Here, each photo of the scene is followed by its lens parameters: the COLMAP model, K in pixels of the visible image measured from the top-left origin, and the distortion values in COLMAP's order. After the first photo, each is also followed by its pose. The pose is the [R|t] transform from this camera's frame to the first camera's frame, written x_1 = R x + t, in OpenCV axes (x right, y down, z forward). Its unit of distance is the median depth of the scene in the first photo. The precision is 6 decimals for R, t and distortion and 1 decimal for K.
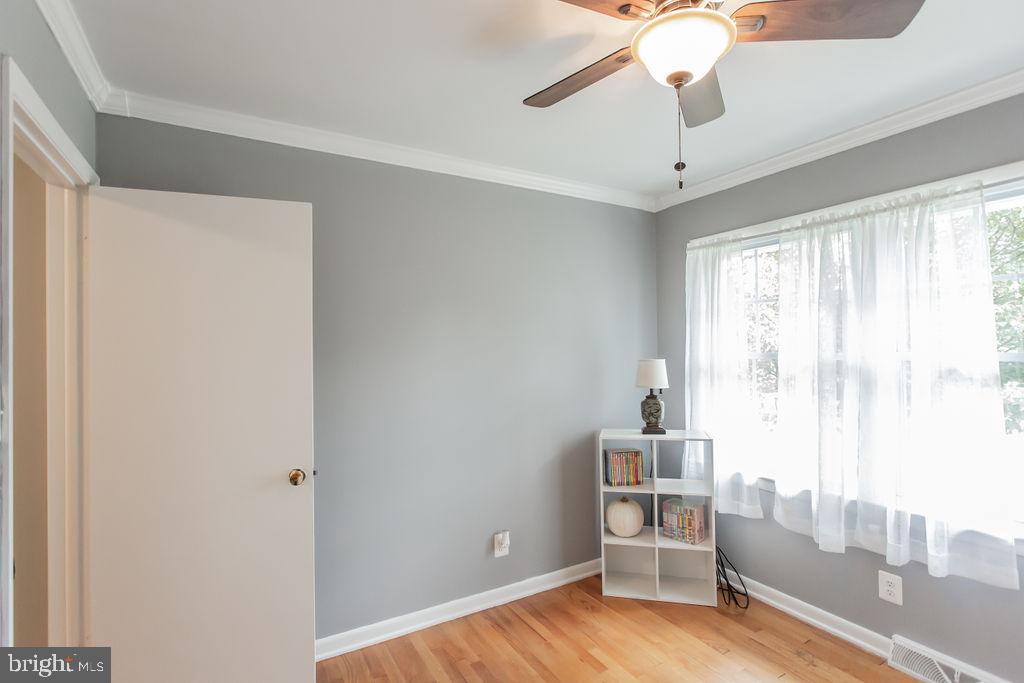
lens RADIAL K [[486.3, 0, 508.1], [0, 486.3, 345.7], [0, 0, 1]] dist [-0.011990, 0.004971]
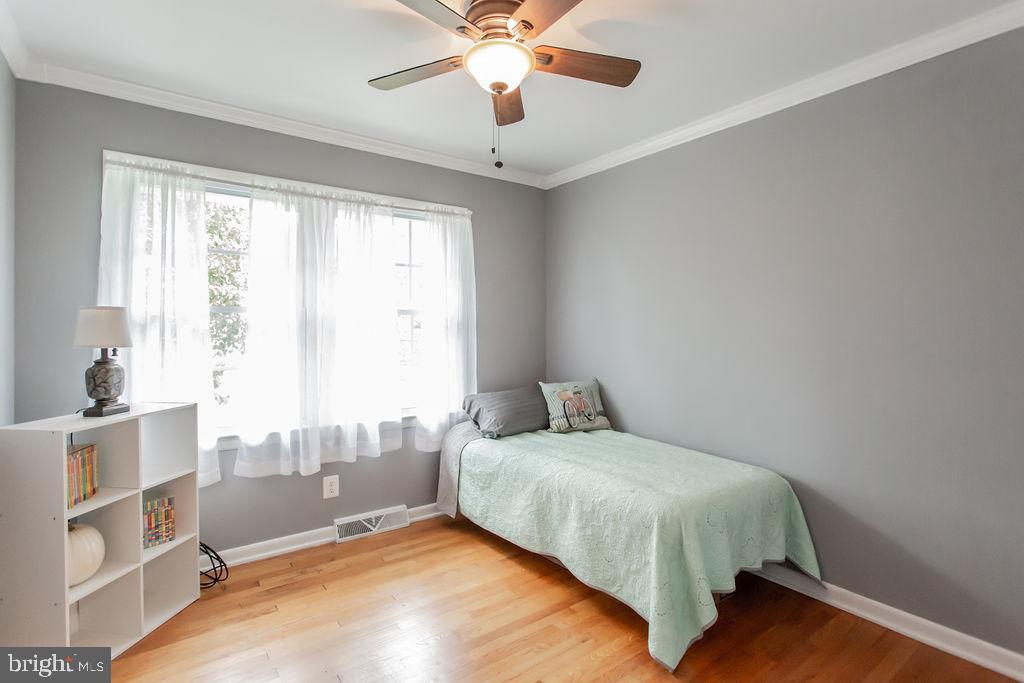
lens RADIAL K [[503.5, 0, 512.7], [0, 503.5, 332.1], [0, 0, 1]] dist [-0.001355, 0.000290]
pose [[-0.106608, 0.006519, 0.994280, -0.553167], [-0.002211, 0.999974, -0.006793, 0.077640], [-0.994299, -0.002923, -0.106591, 0.579809]]
